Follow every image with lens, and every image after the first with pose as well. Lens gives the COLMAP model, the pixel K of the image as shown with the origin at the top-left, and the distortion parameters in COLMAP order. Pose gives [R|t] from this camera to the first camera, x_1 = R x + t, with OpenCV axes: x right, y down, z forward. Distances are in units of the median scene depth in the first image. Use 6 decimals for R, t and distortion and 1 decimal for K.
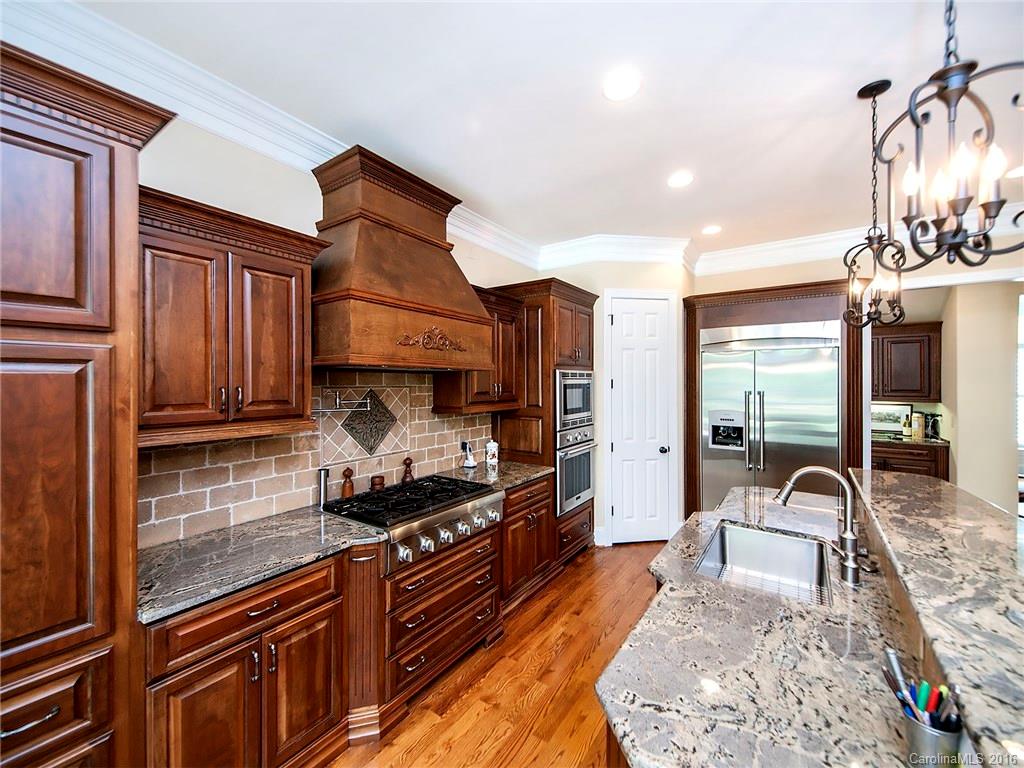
lens RADIAL K [[422.1, 0, 508.3], [0, 422.1, 381.3], [0, 0, 1]] dist [0.007893, -0.003430]
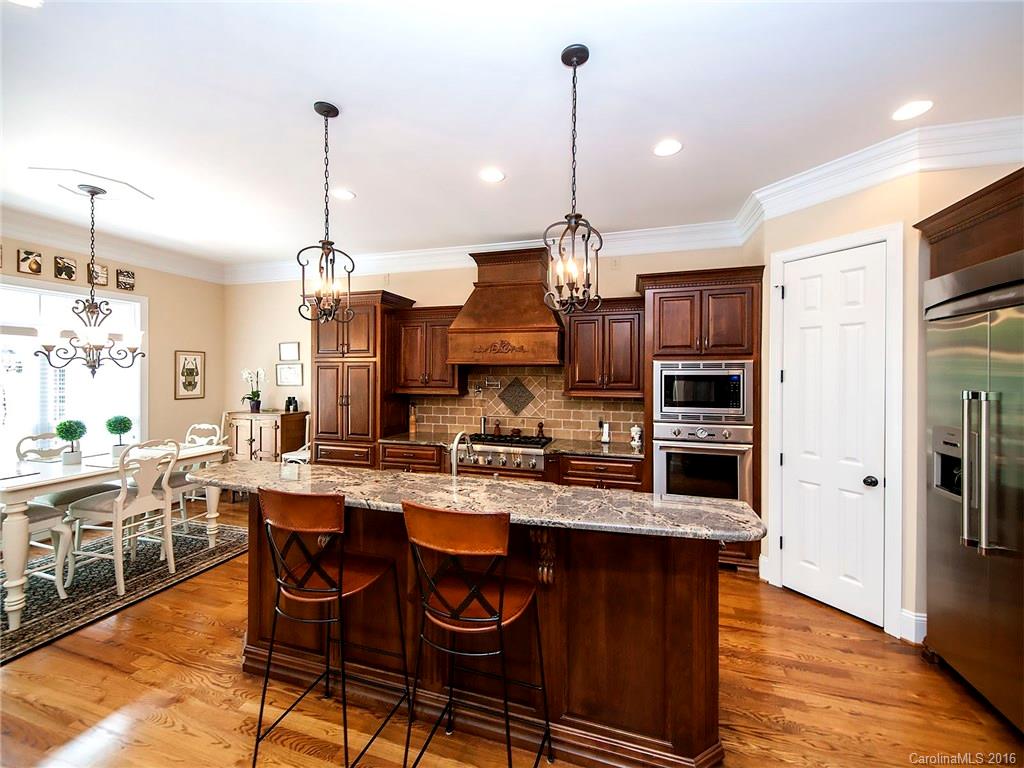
lens RADIAL K [[422.1, 0, 507.5], [0, 422.1, 373.5], [0, 0, 1]] dist [0.007893, -0.003430]
pose [[0.307538, -0.000962, -0.951535, 1.394963], [-0.006845, 0.999971, -0.003223, 0.011443], [0.951511, 0.007504, 0.307523, 0.490958]]
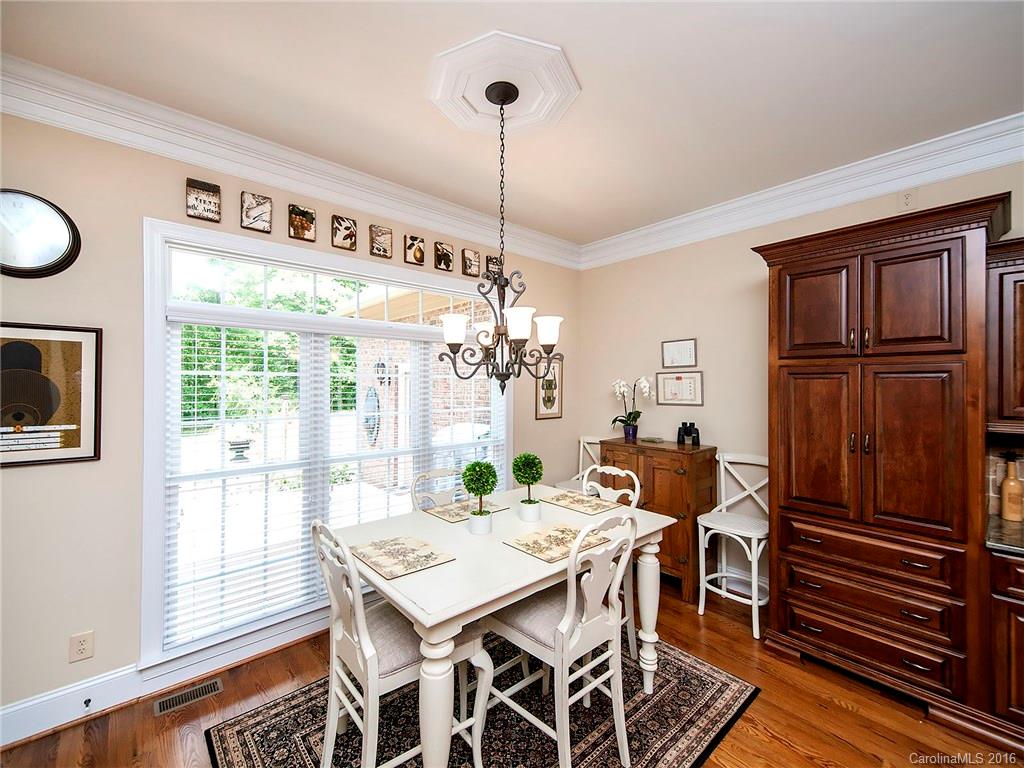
lens RADIAL K [[422.1, 0, 510.8], [0, 422.1, 378.8], [0, 0, 1]] dist [0.007893, -0.003430]
pose [[-0.228772, -0.014374, -0.973374, 0.508143], [-0.008768, 0.999881, -0.012705, 0.008222], [0.973440, 0.005628, -0.228871, -0.148918]]
